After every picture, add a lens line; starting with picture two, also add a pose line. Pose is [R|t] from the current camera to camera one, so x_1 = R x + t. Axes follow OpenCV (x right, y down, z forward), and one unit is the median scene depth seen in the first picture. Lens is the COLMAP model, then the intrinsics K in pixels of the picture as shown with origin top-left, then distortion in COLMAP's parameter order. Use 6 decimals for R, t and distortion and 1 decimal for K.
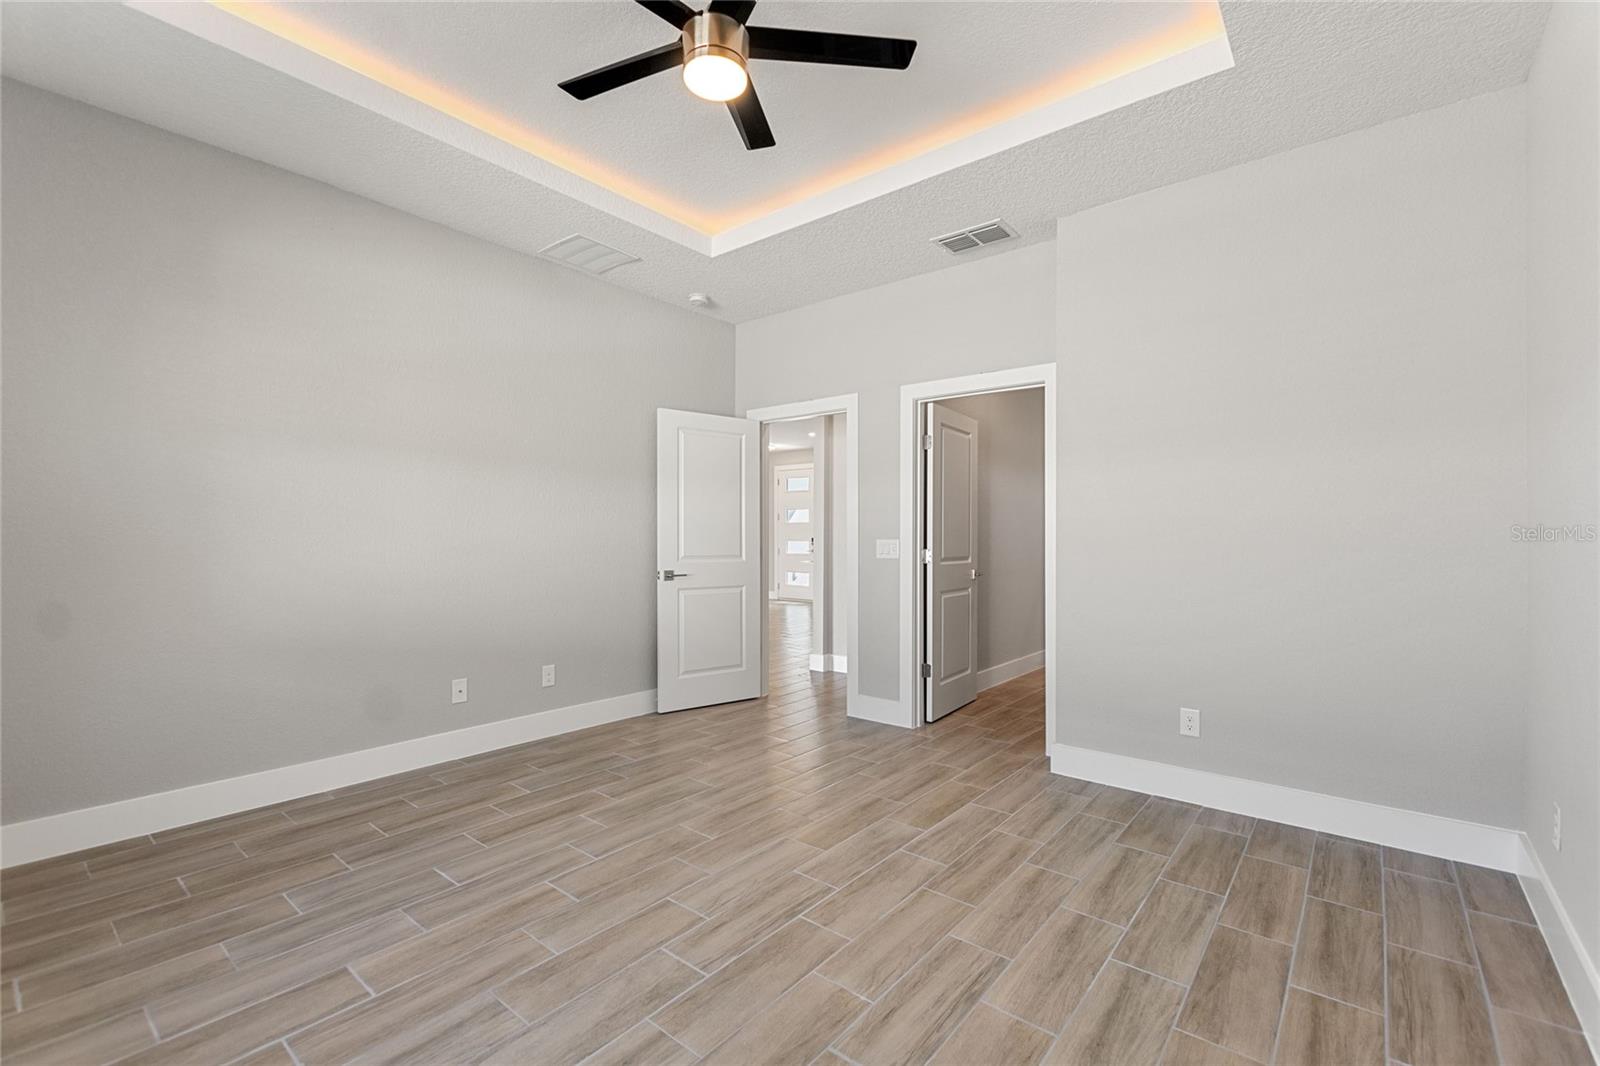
lens RADIAL K [[704.3, 0, 804.0], [0, 704.3, 529.2], [0, 0, 1]] dist [-0.007564, -0.000495]
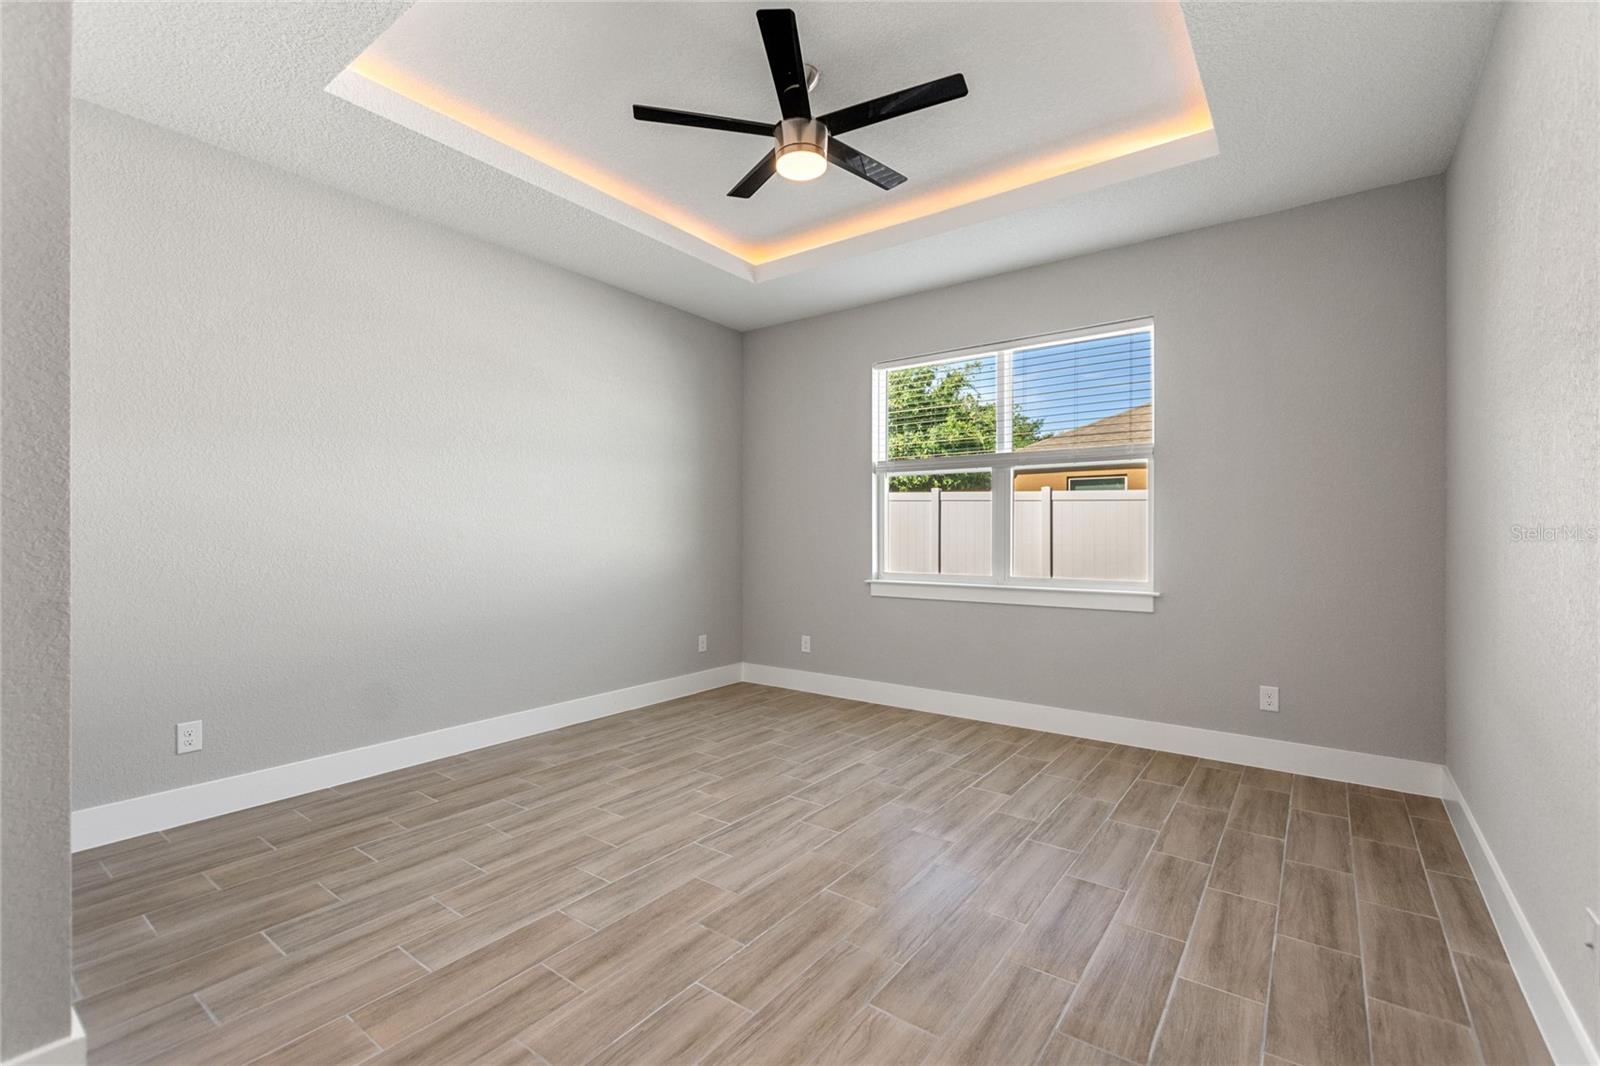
lens RADIAL K [[704.3, 0, 797.2], [0, 704.3, 534.7], [0, 0, 1]] dist [-0.007564, -0.000495]
pose [[-0.999235, -0.004905, -0.038791, -0.069280], [-0.004698, 0.999974, -0.005407, 0.019512], [0.038816, -0.005221, -0.999233, 2.087662]]
